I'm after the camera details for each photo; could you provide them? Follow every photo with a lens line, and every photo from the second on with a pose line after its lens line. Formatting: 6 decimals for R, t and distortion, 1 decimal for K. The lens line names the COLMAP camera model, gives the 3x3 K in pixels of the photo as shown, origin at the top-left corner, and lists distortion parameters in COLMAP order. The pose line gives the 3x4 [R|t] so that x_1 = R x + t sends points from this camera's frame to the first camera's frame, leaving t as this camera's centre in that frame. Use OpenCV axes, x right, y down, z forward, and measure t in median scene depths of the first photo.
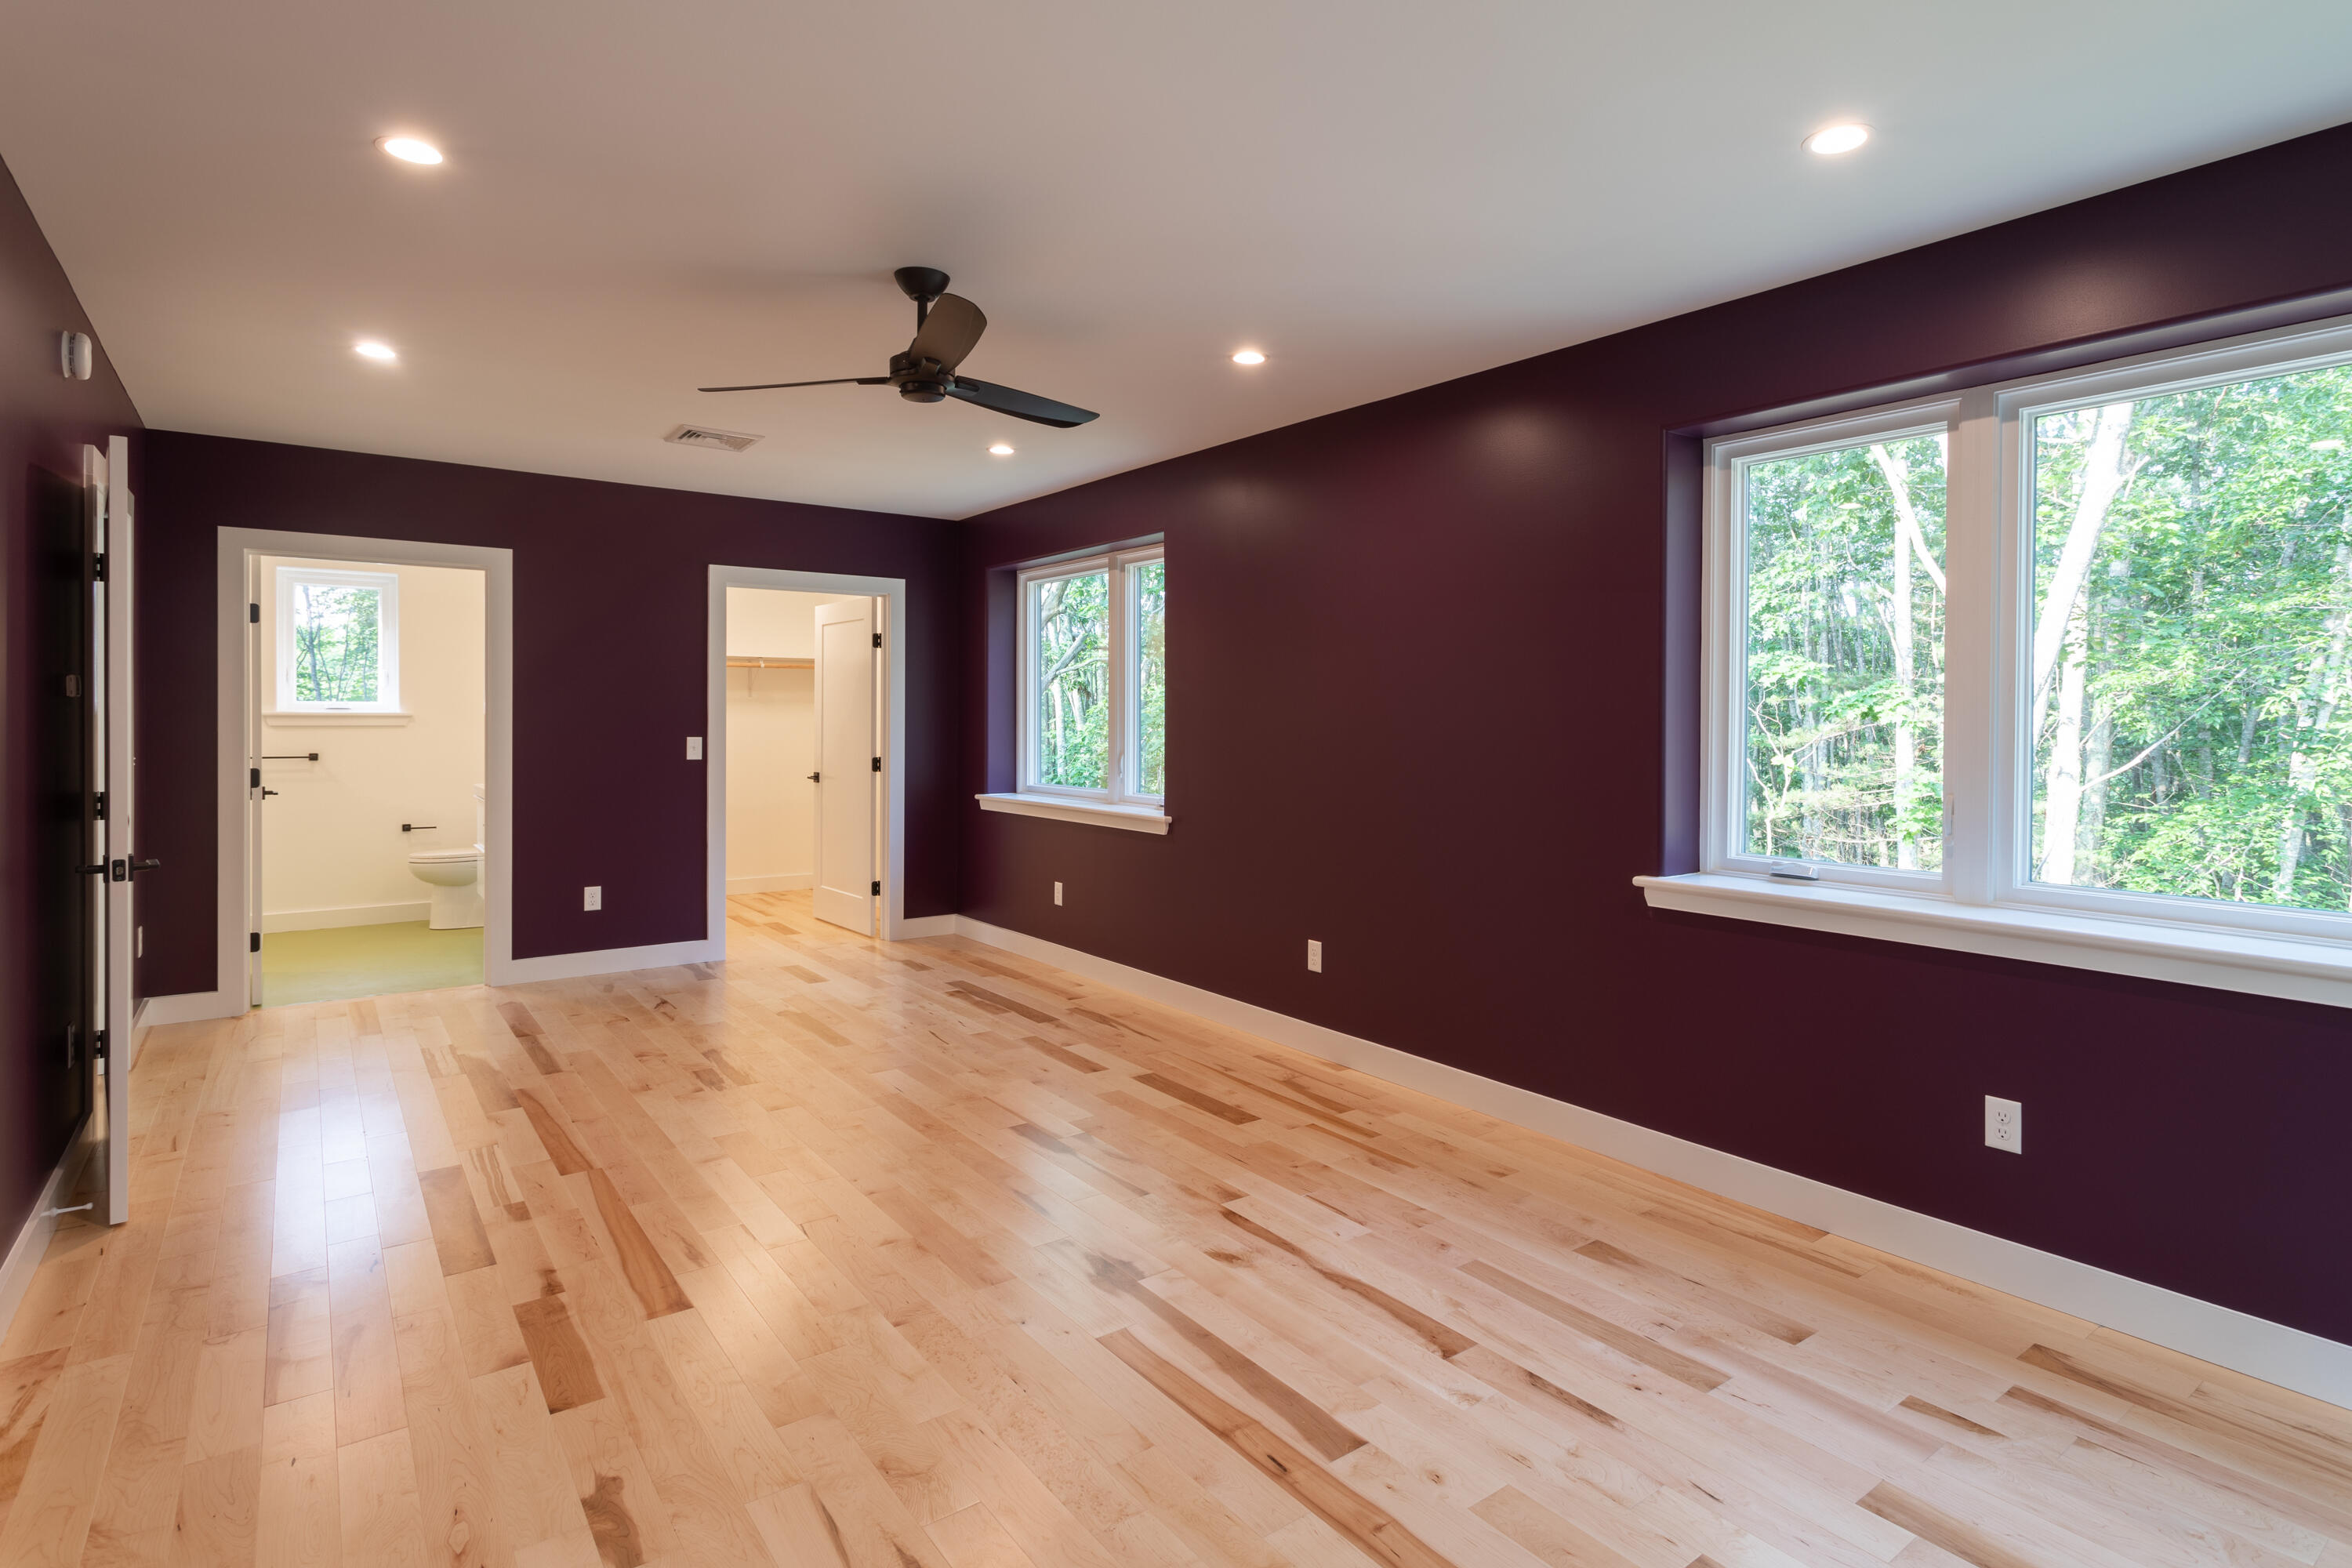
lens RADIAL K [[1160.1, 0, 1172.8], [0, 1160.1, 739.7], [0, 0, 1]] dist [0.000998, 0.000113]
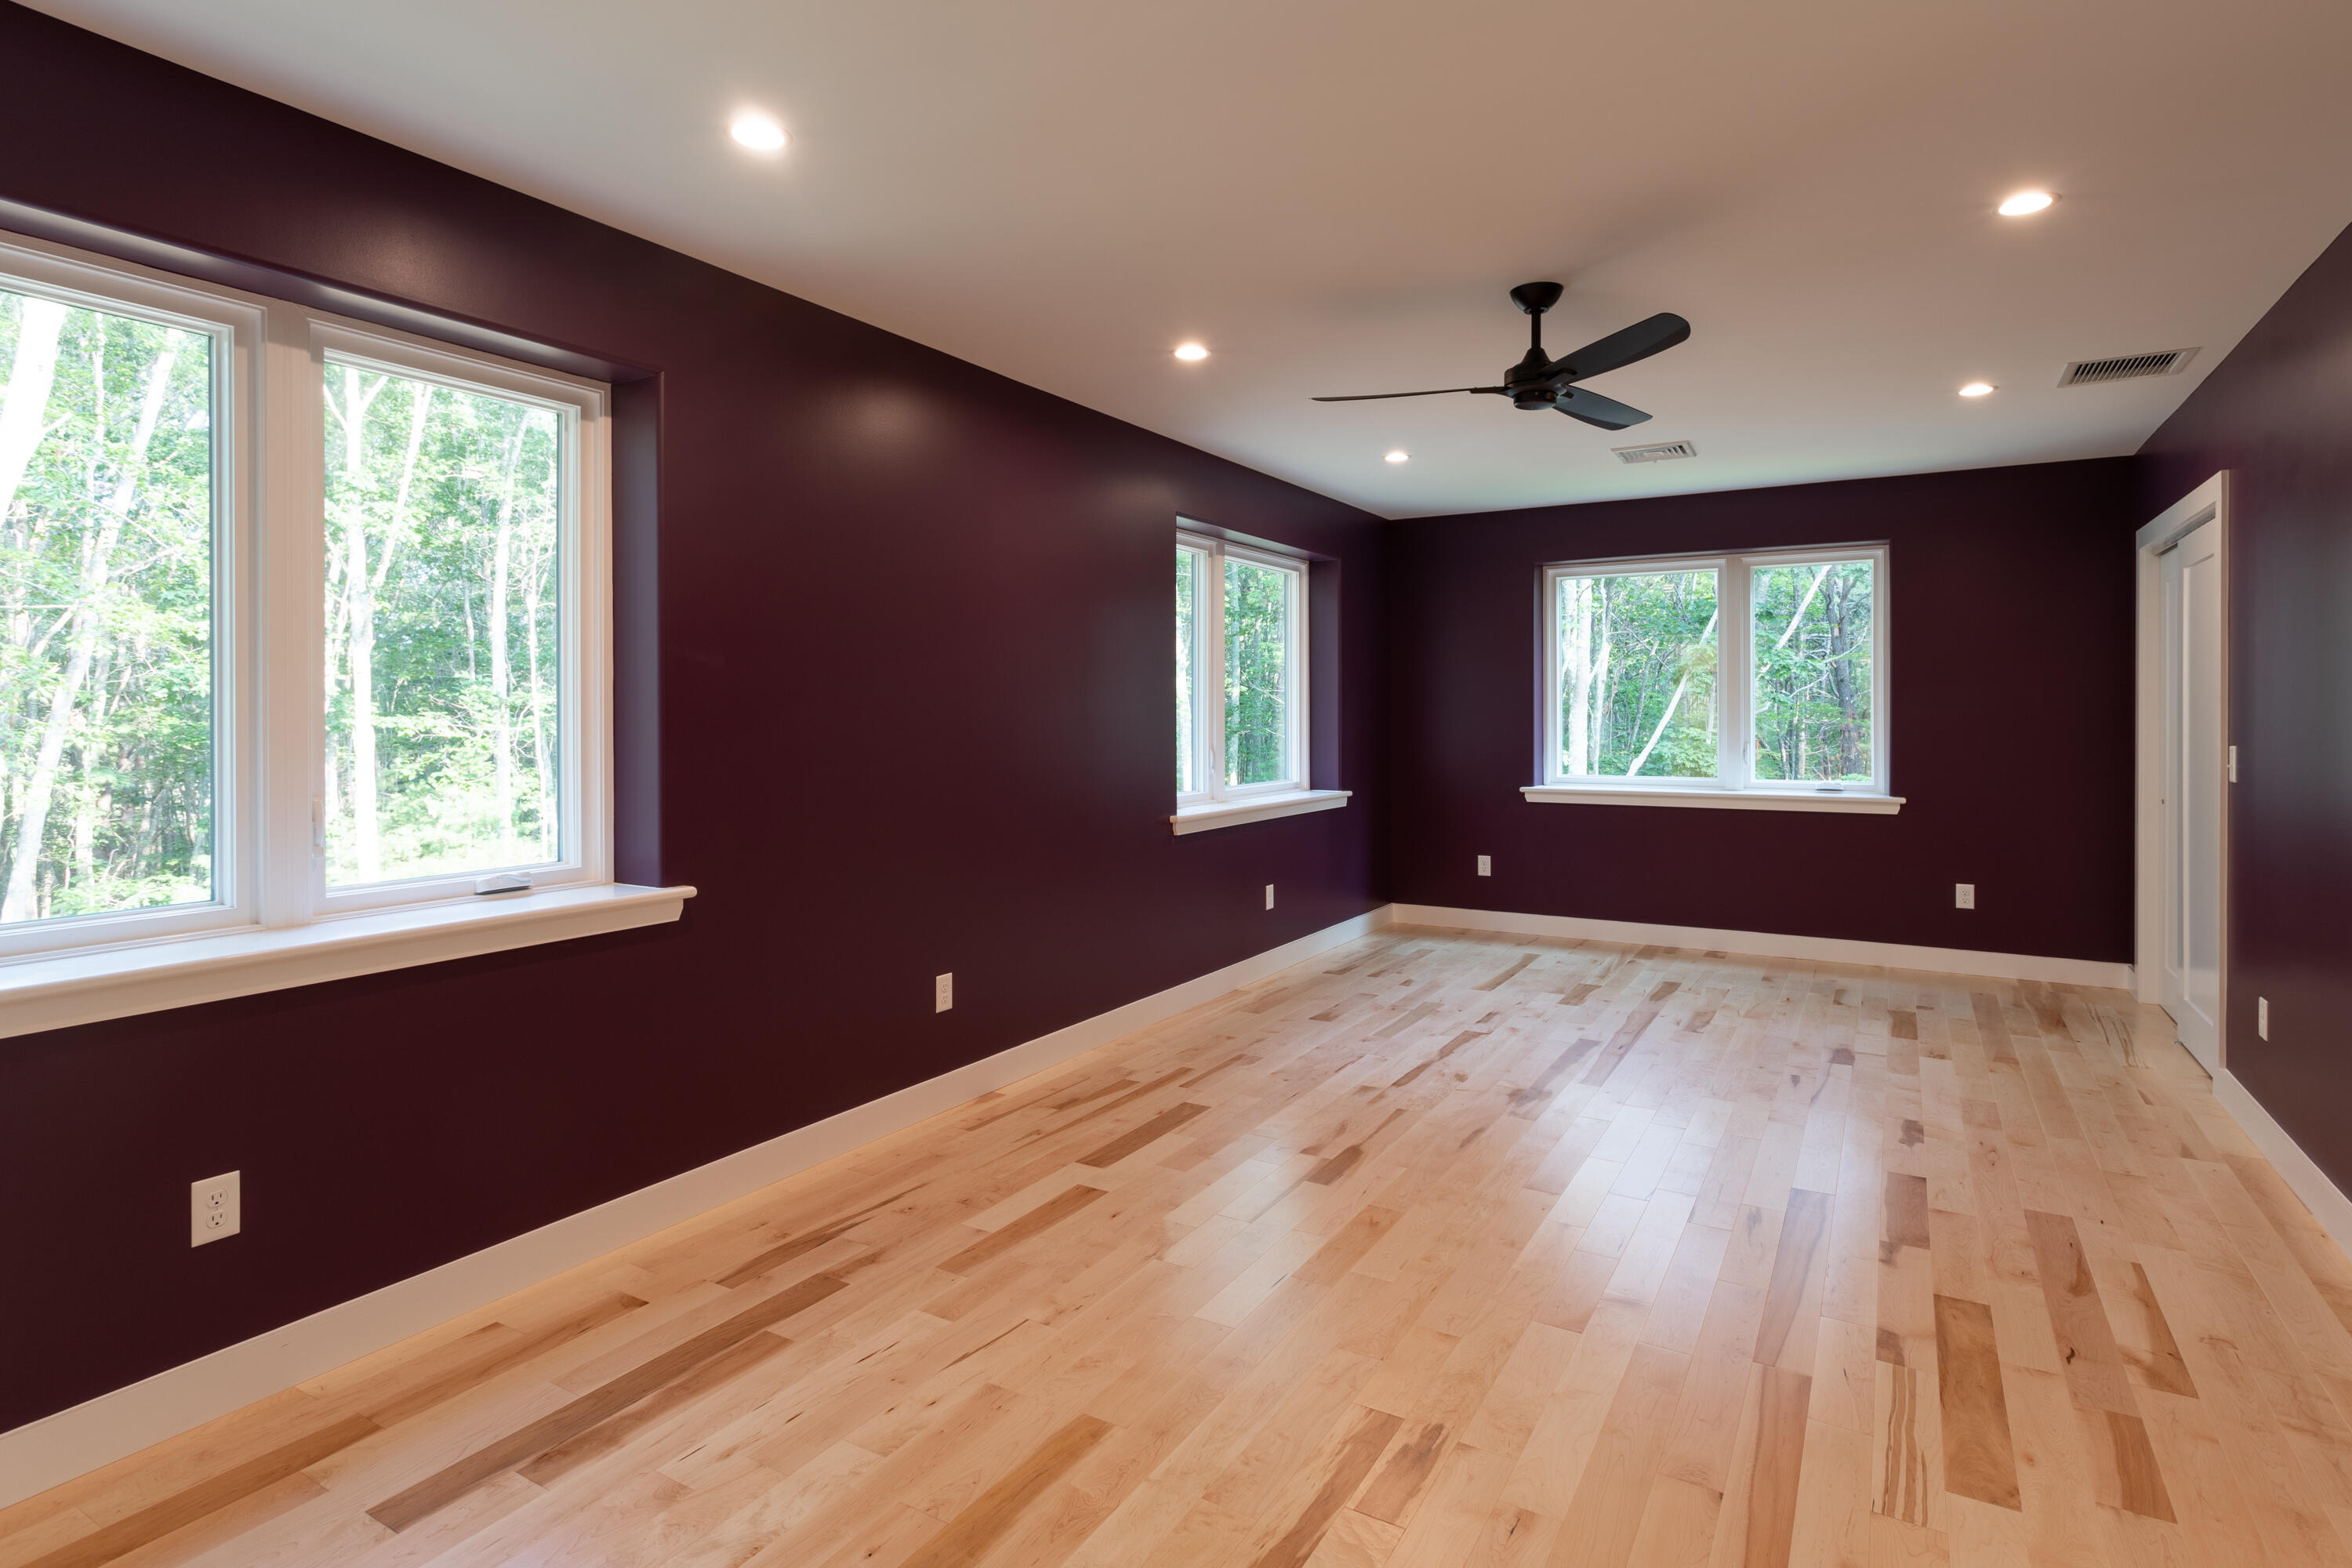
lens RADIAL K [[1160.1, 0, 1172.8], [0, 1160.1, 739.7], [0, 0, 1]] dist [0.000998, 0.000113]
pose [[-0.374087, 0.000305, 0.927394, -0.991070], [0.009132, 0.999953, 0.003355, -0.004256], [-0.927349, 0.009724, -0.374072, 1.556334]]
